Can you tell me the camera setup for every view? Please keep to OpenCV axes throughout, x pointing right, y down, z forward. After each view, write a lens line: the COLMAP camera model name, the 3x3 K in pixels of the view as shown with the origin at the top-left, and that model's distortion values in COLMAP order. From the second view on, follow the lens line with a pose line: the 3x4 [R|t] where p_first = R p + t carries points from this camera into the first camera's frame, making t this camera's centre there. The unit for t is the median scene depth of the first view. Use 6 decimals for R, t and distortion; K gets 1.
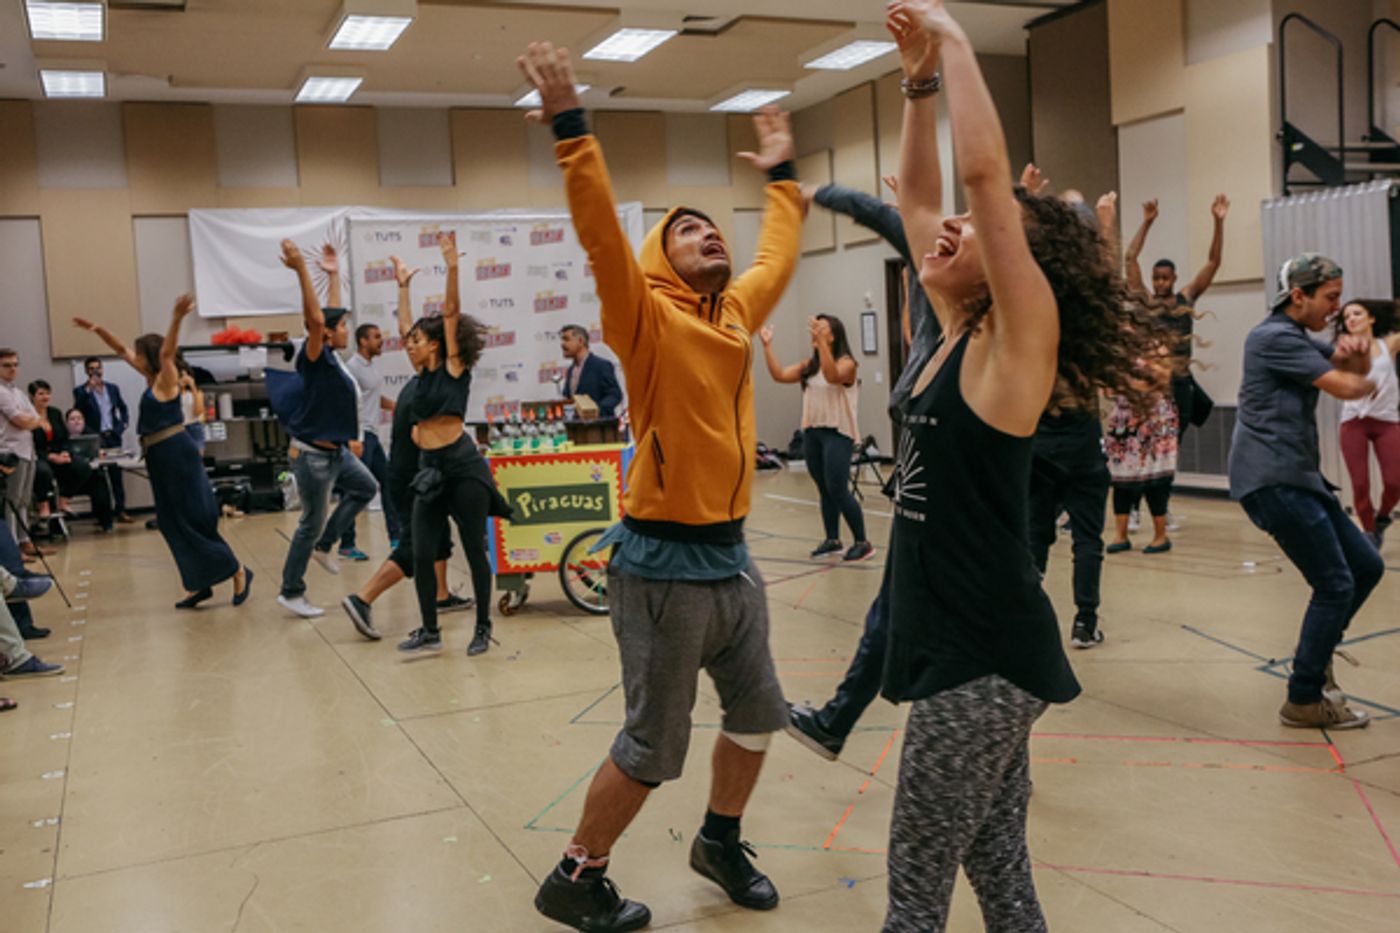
lens RADIAL K [[1372.9, 0, 700.6], [0, 1372.9, 450.0], [0, 0, 1]] dist [-0.080044, 0.128335]
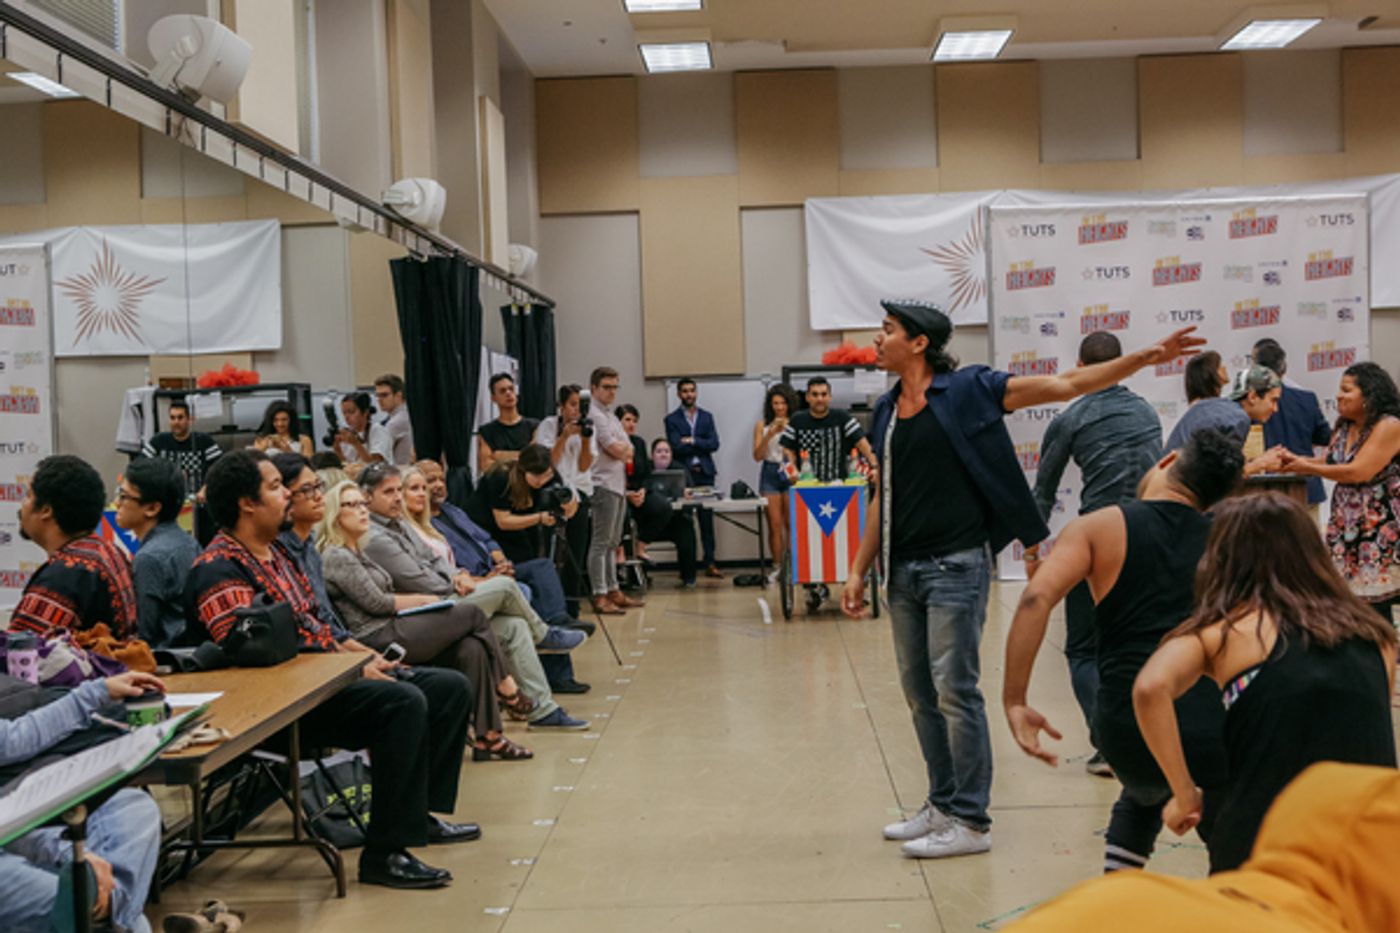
lens RADIAL K [[1913.8, 0, 699.6], [0, 1913.8, 445.2], [0, 0, 1]] dist [0.004680, 0.054430]
pose [[0.903432, 0.031927, -0.427540, 0.070786], [-0.045895, 0.998695, -0.022403, -0.000396], [0.426267, 0.039861, 0.903719, -0.068451]]
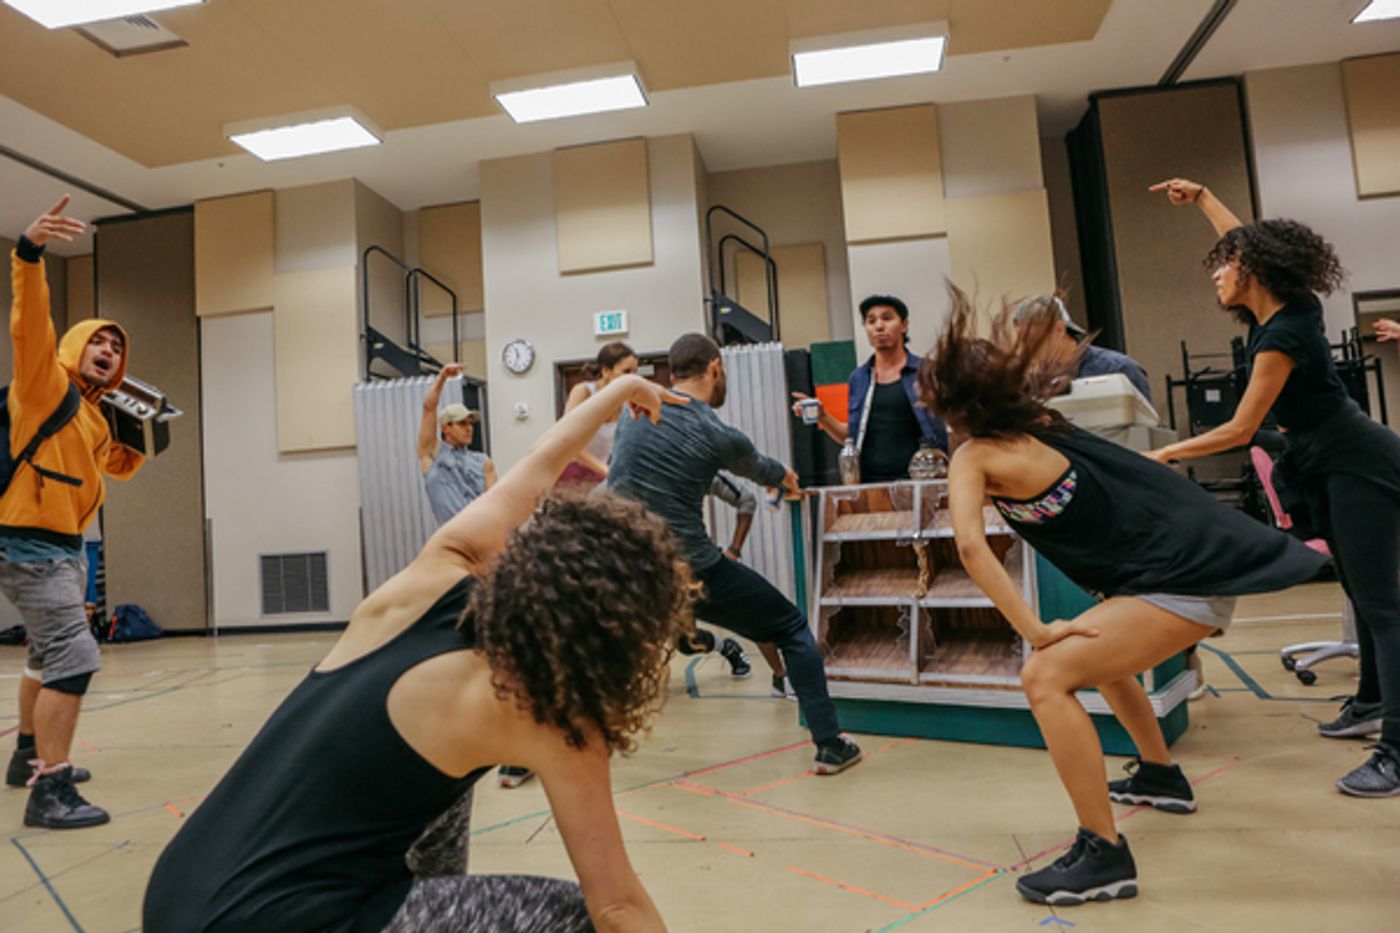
lens RADIAL K [[964.6, 0, 697.5], [0, 964.6, 457.7], [0, 0, 1]] dist [-0.110873, 0.087000]
pose [[0.543519, 0.073829, 0.836144, -0.112512], [0.094449, 0.984419, -0.148316, 0.034460], [-0.834066, 0.159586, 0.528078, 0.223843]]
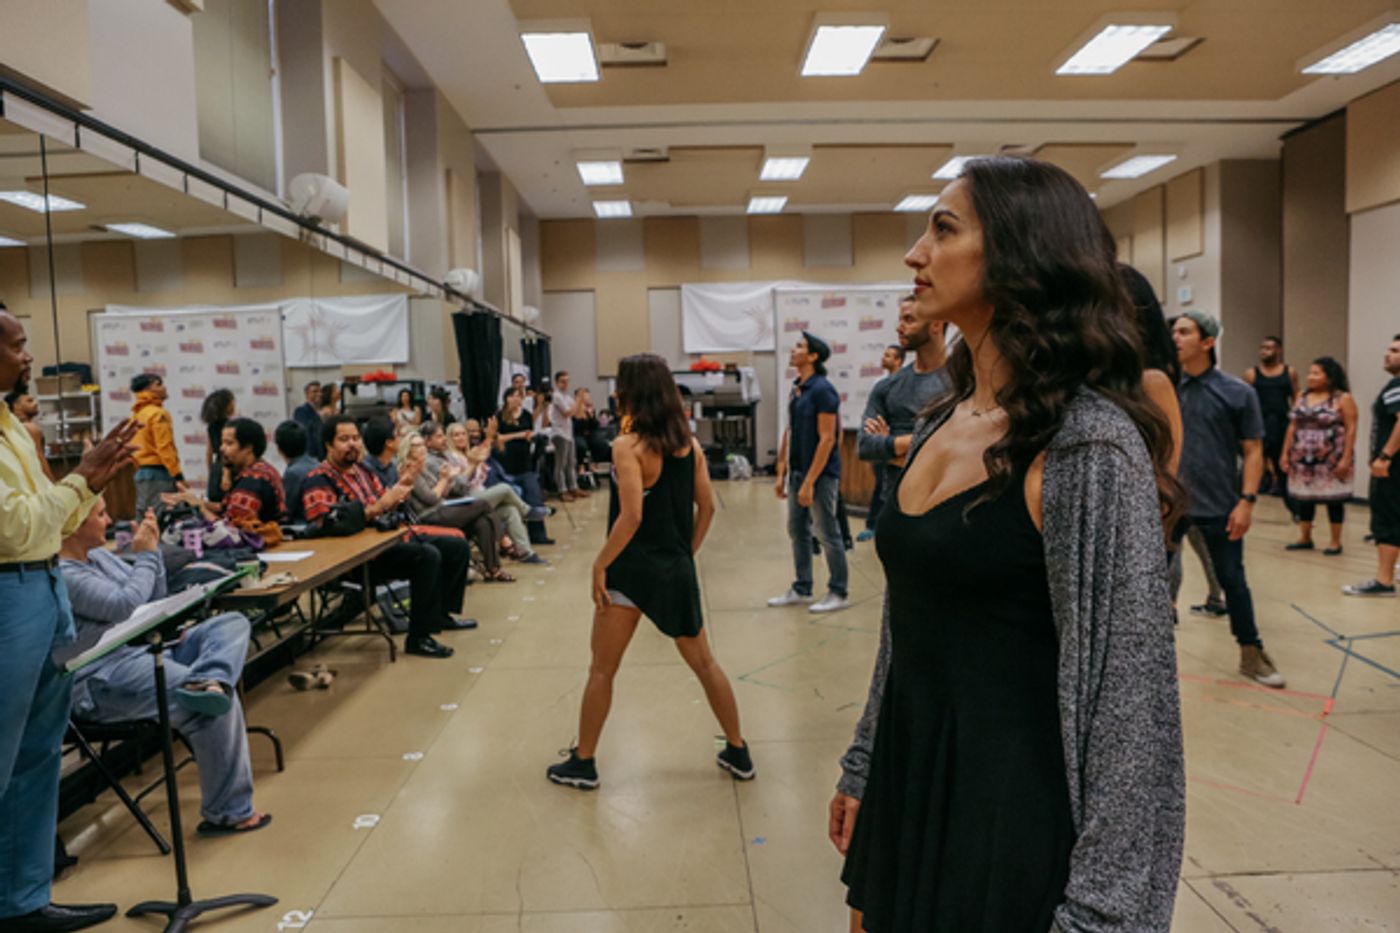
lens RADIAL K [[964.6, 0, 697.5], [0, 964.6, 457.7], [0, 0, 1]] dist [-0.110873, 0.087000]
pose [[0.925960, 0.052371, -0.373971, 0.073460], [-0.047436, 0.998623, 0.022393, -0.002833], [0.374629, -0.002995, 0.927170, -0.023858]]
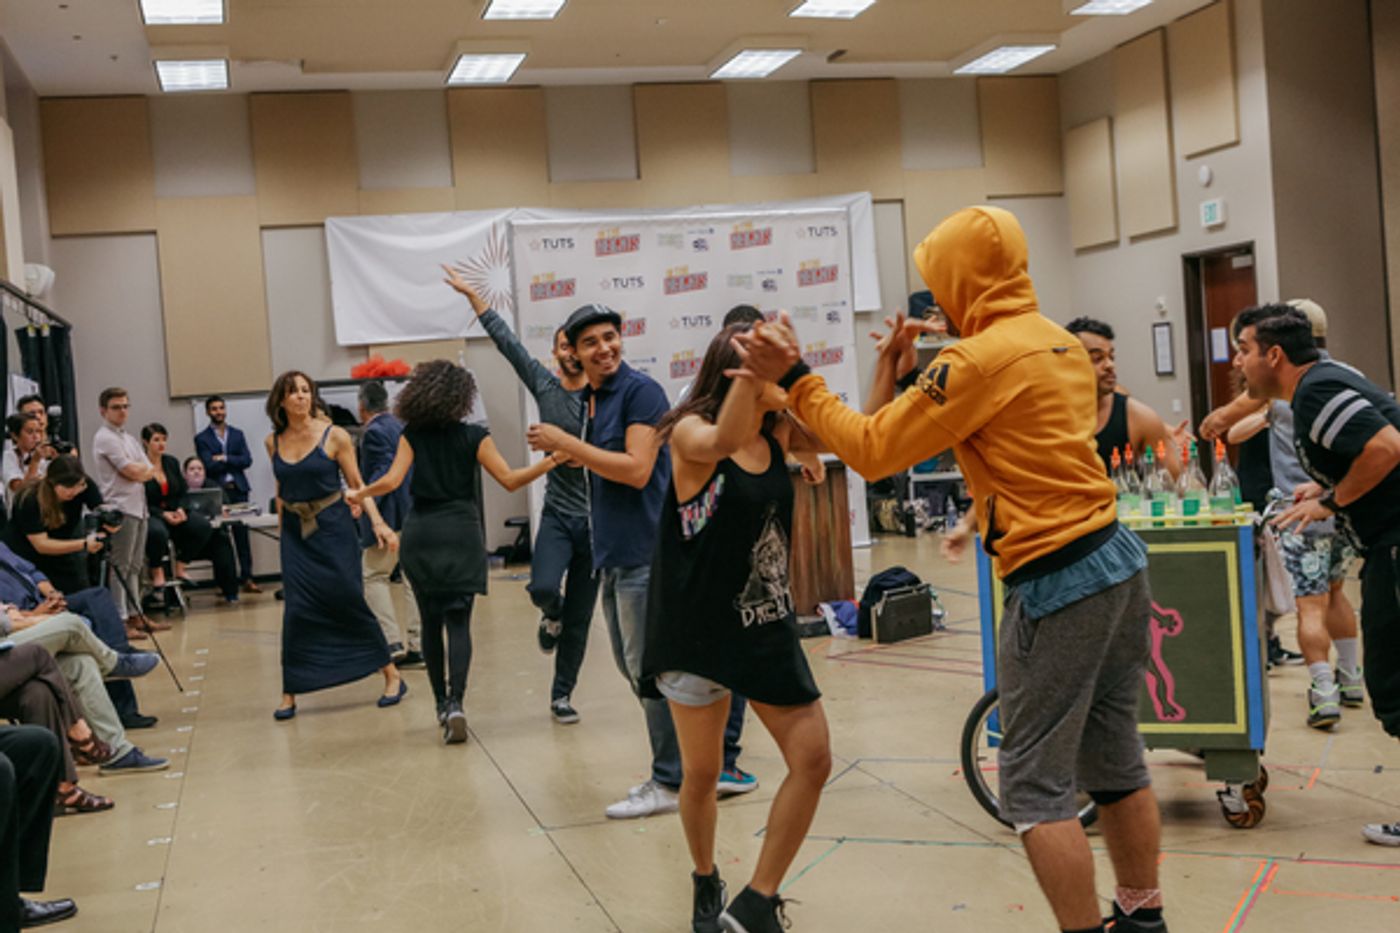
lens RADIAL K [[1721.8, 0, 700.2], [0, 1721.8, 446.6], [0, 0, 1]] dist [-0.031781, 0.106603]
pose [[0.988356, -0.012606, -0.151639, 0.012044], [0.007687, 0.999426, -0.032982, 0.000795], [0.151968, 0.031433, 0.987886, -0.008017]]
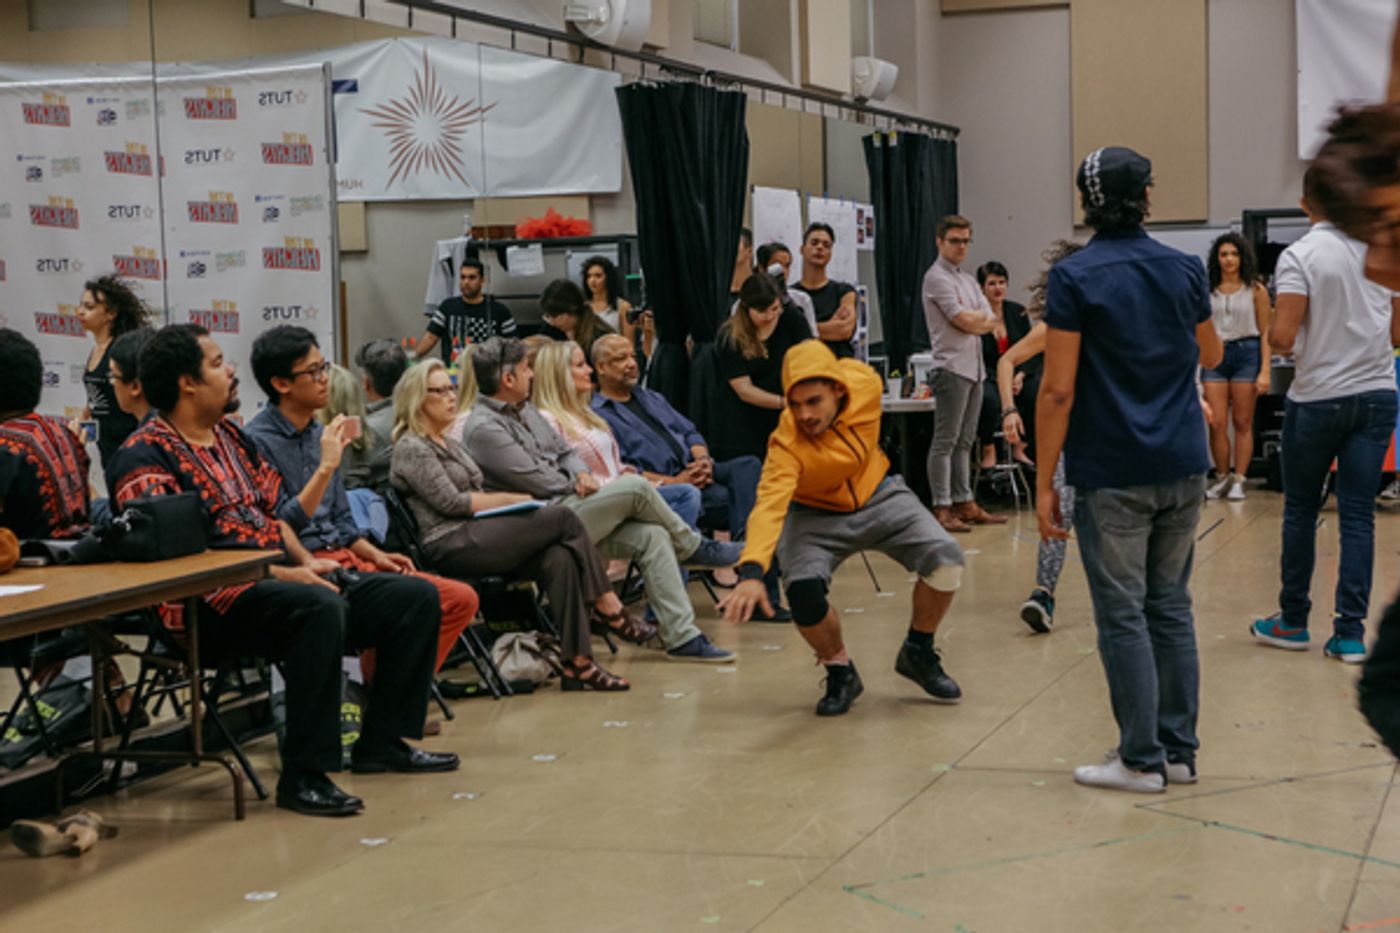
lens RADIAL K [[2588.9, 0, 700.7], [0, 2588.9, 431.5], [0, 0, 1]] dist [0.178347, -0.061449]
pose [[0.748319, 0.070511, -0.659581, 0.230904], [-0.058559, 0.997474, 0.040195, -0.010354], [0.660750, 0.008546, 0.750558, -0.047514]]
